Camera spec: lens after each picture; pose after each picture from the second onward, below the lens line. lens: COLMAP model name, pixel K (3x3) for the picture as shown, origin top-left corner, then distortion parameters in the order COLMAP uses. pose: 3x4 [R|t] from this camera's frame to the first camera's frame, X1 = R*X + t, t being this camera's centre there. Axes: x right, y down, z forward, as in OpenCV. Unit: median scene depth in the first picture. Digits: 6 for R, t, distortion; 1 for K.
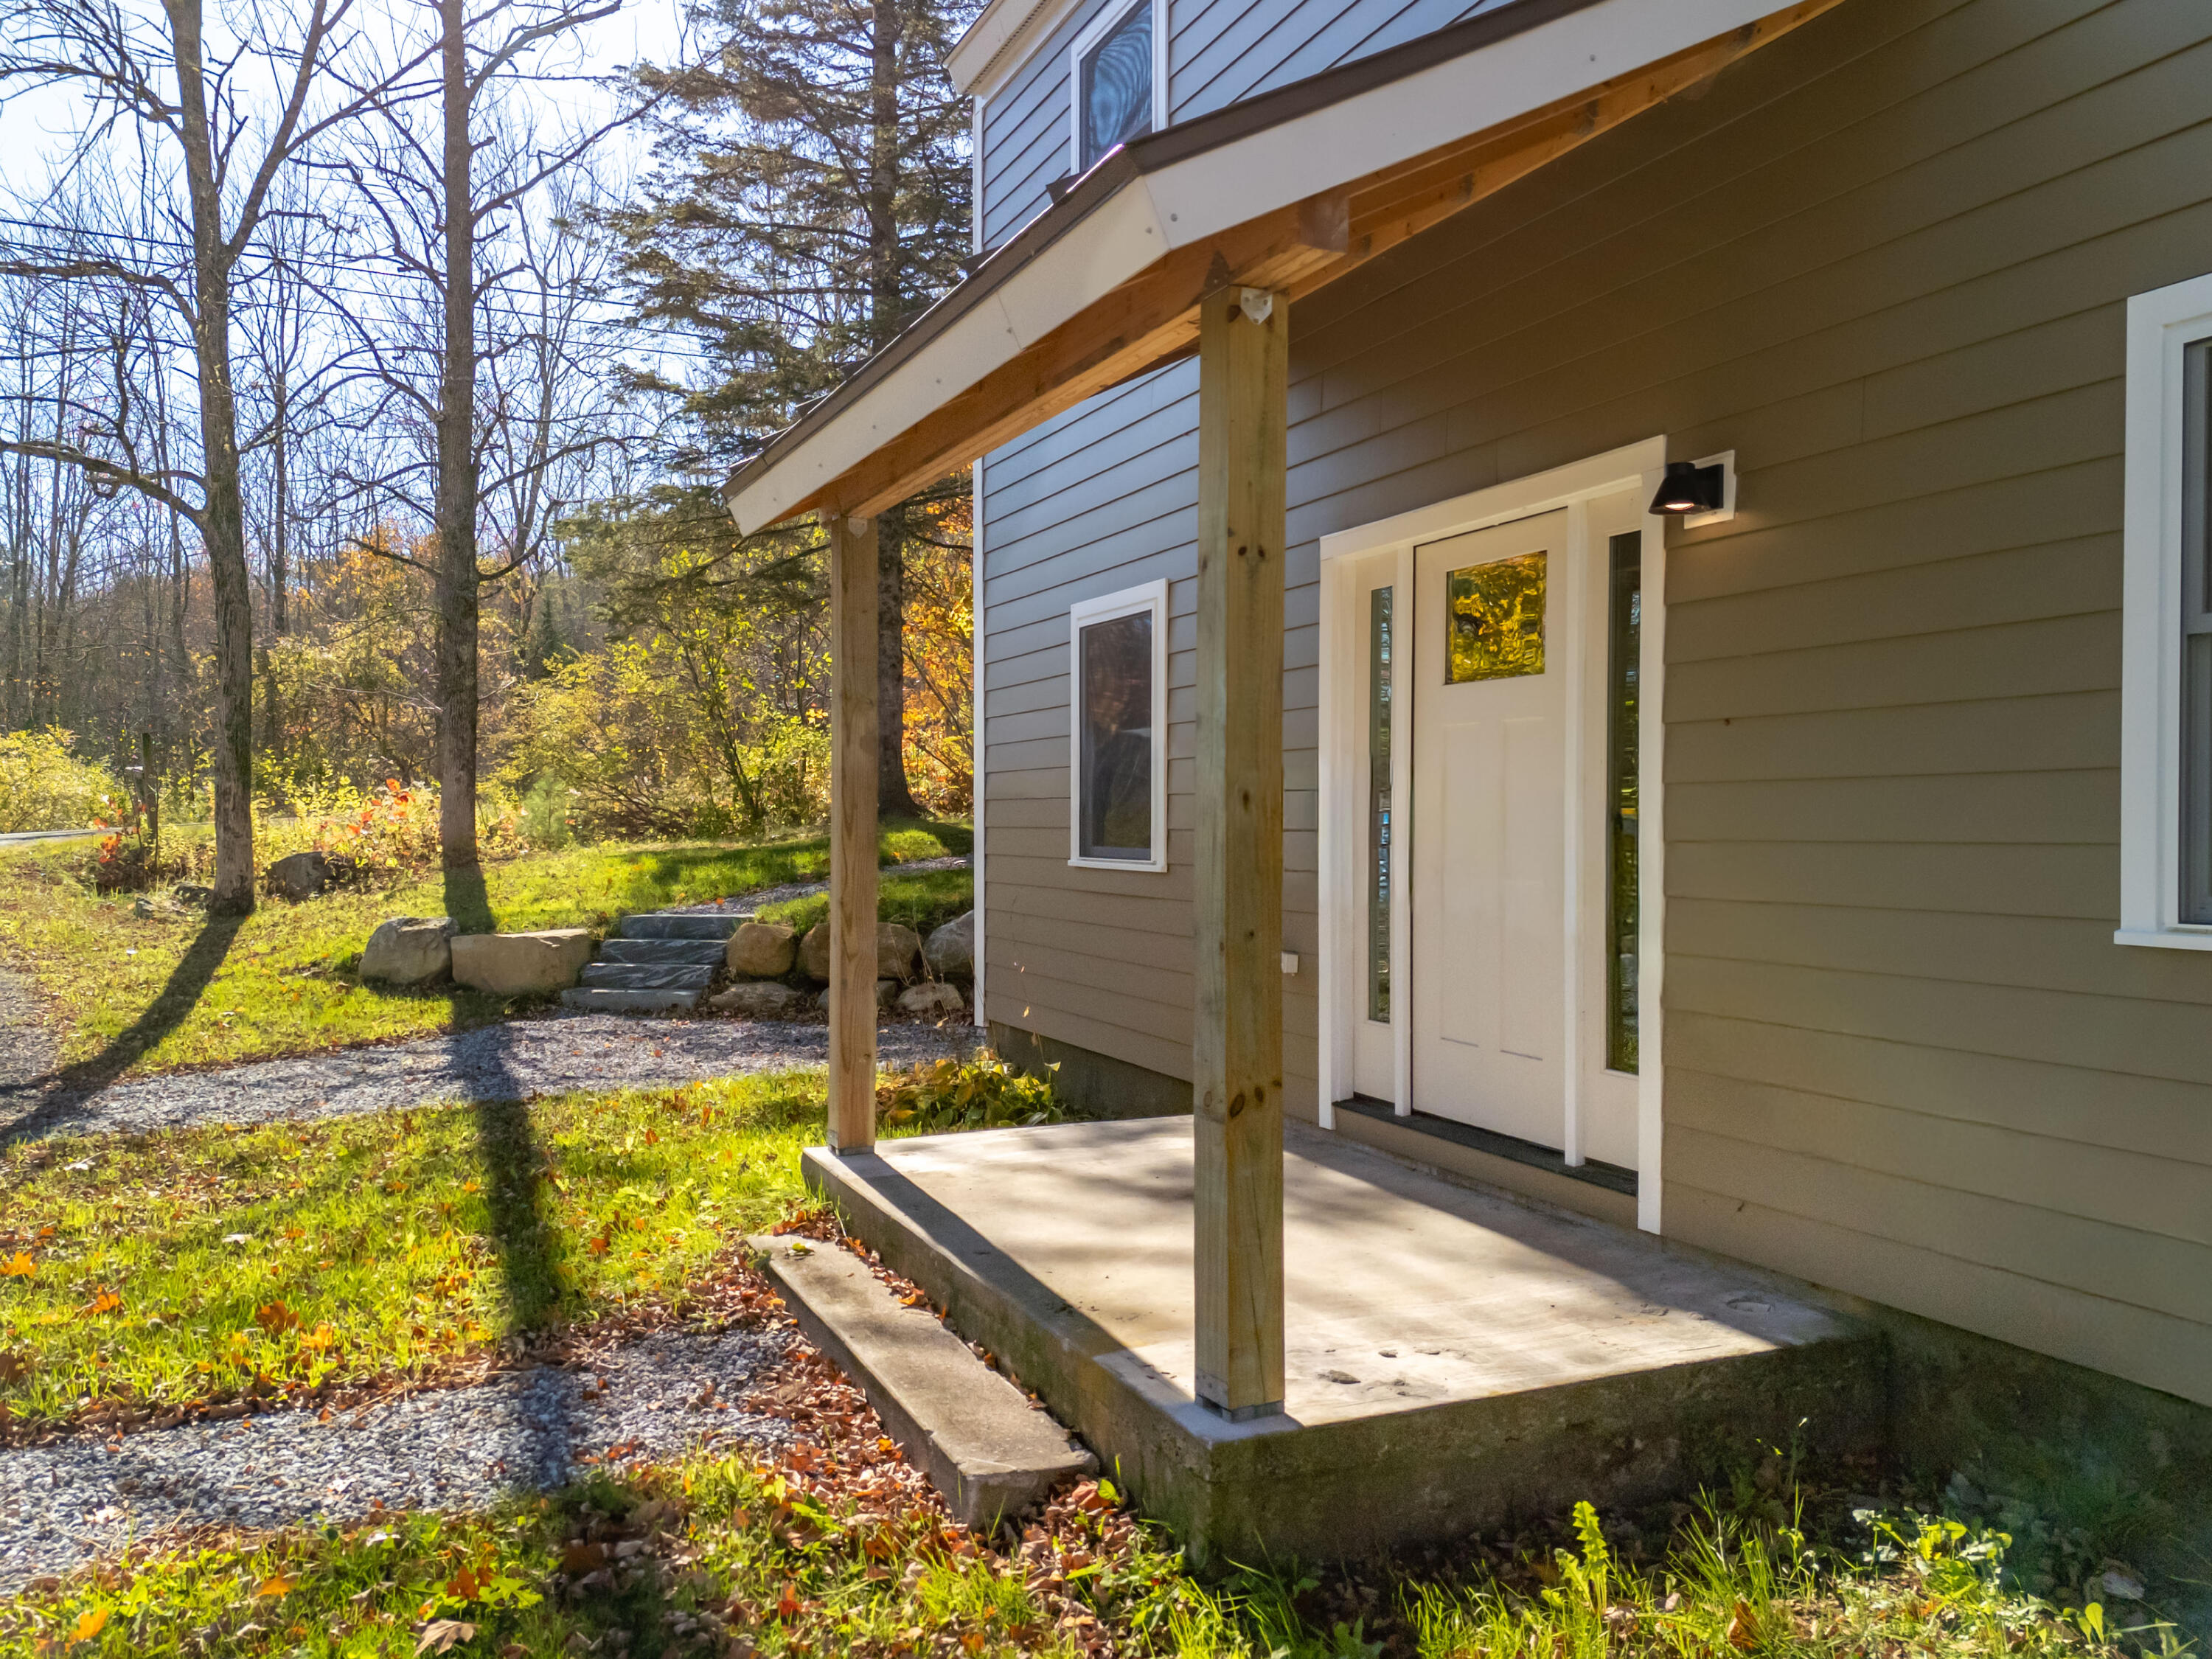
lens RADIAL K [[1741.4, 0, 1095.2], [0, 1741.4, 823.2], [0, 0, 1]] dist [0.033508, 0.001220]
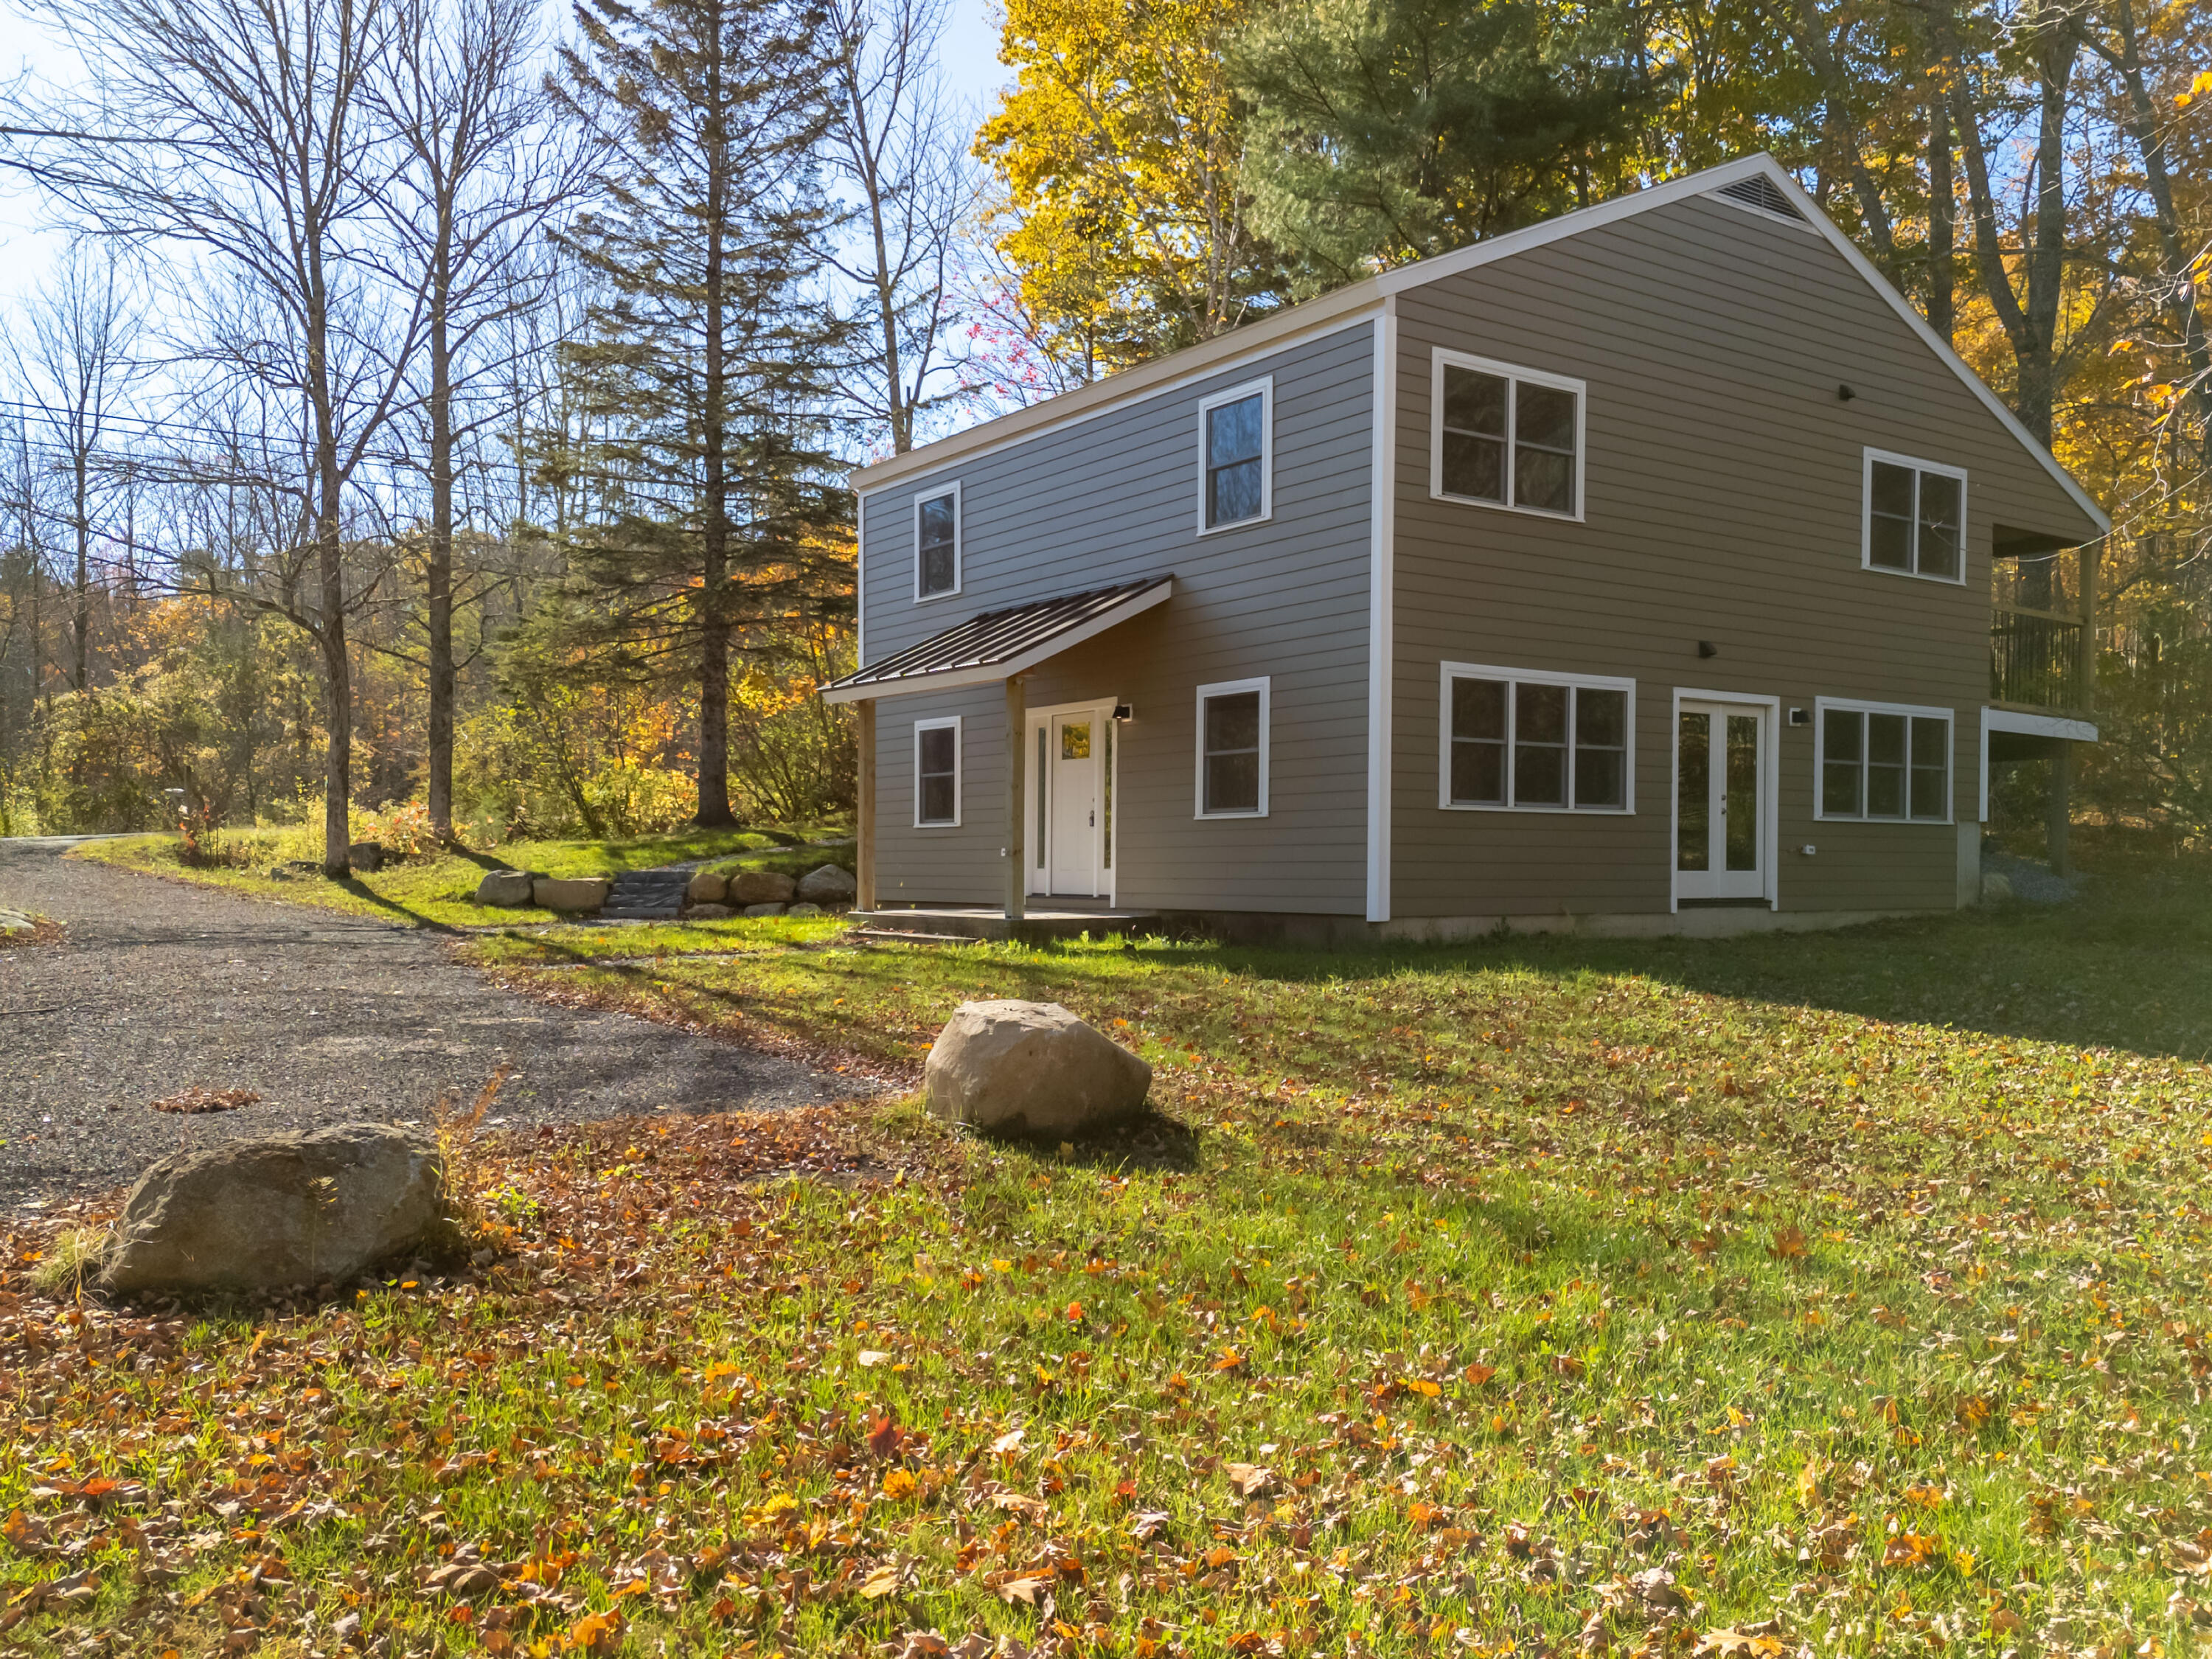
lens RADIAL K [[1829.3, 0, 1102.8], [0, 1829.3, 903.2], [0, 0, 1]] dist [0.023541, -0.000187]
pose [[0.978118, 0.002472, 0.208039, -0.401631], [-0.005310, 0.999900, 0.013086, 0.132567], [-0.207985, -0.013905, 0.978033, -2.196766]]
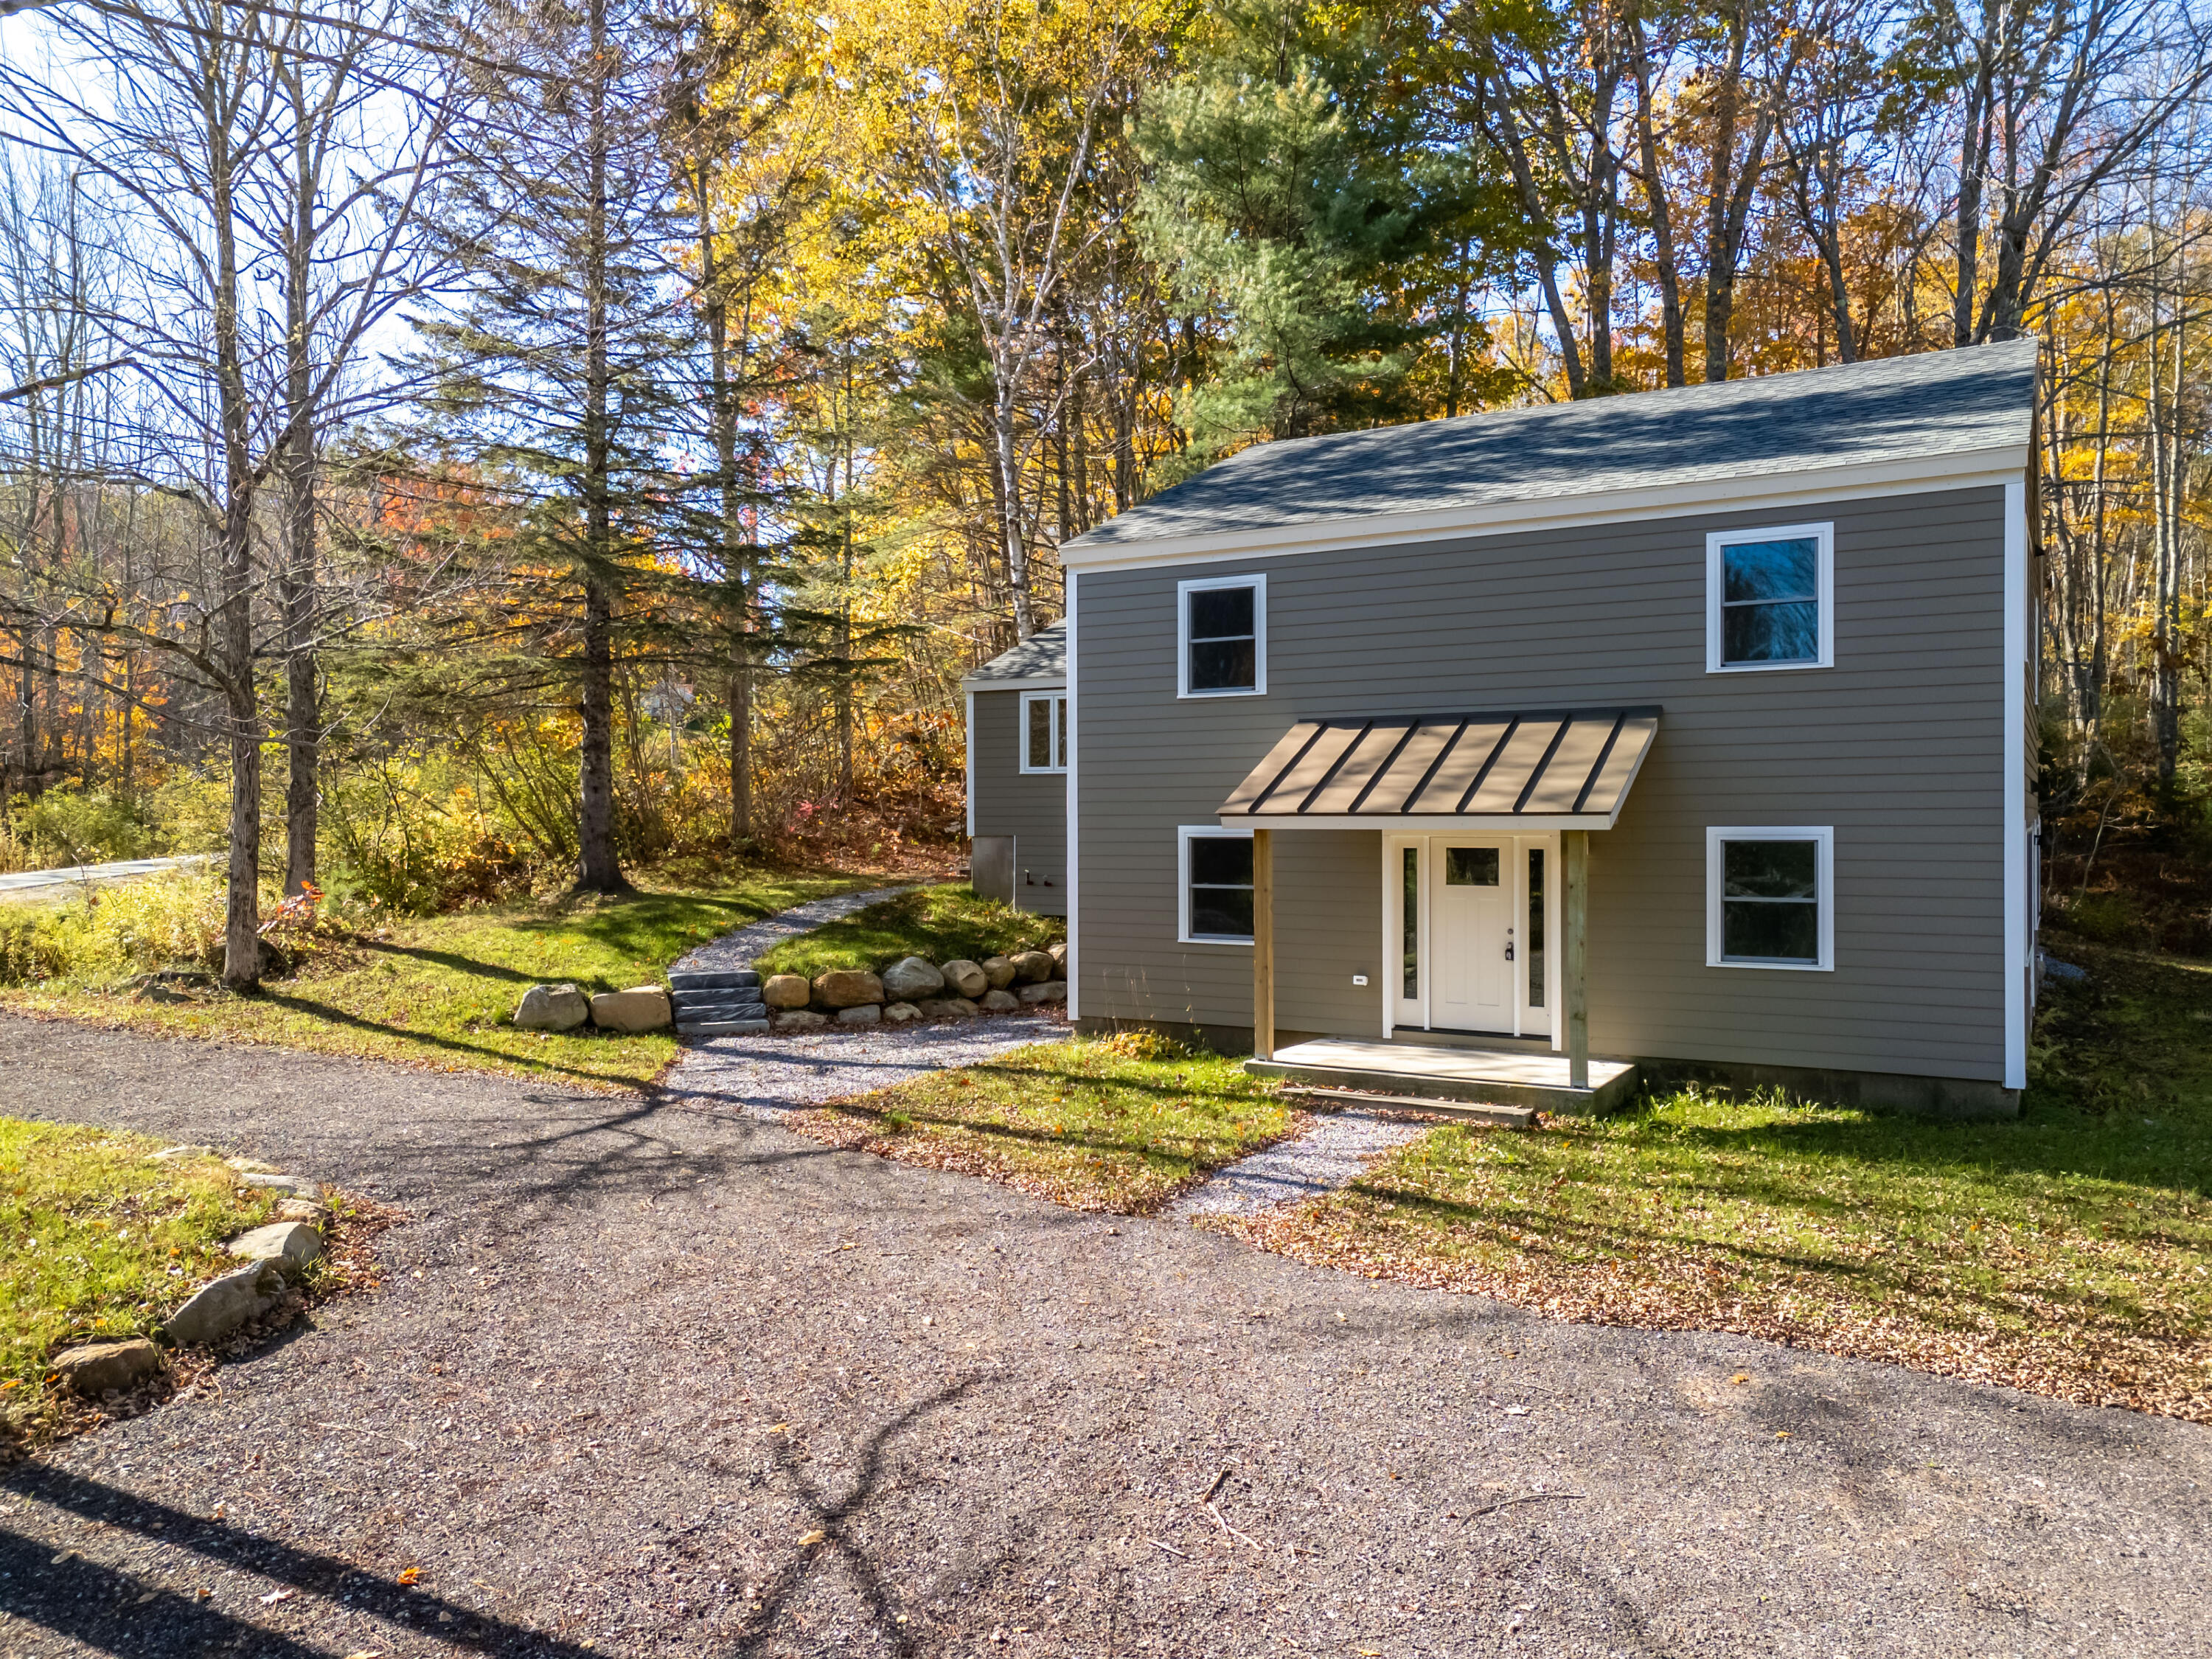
lens RADIAL K [[1631.7, 0, 1094.1], [0, 1631.7, 843.5], [0, 0, 1]] dist [0.054713, -0.001295]
pose [[0.811084, -0.016666, 0.584692, -1.871676], [0.008921, 0.999830, 0.016124, -0.195056], [-0.584862, -0.007862, 0.811095, -0.897666]]
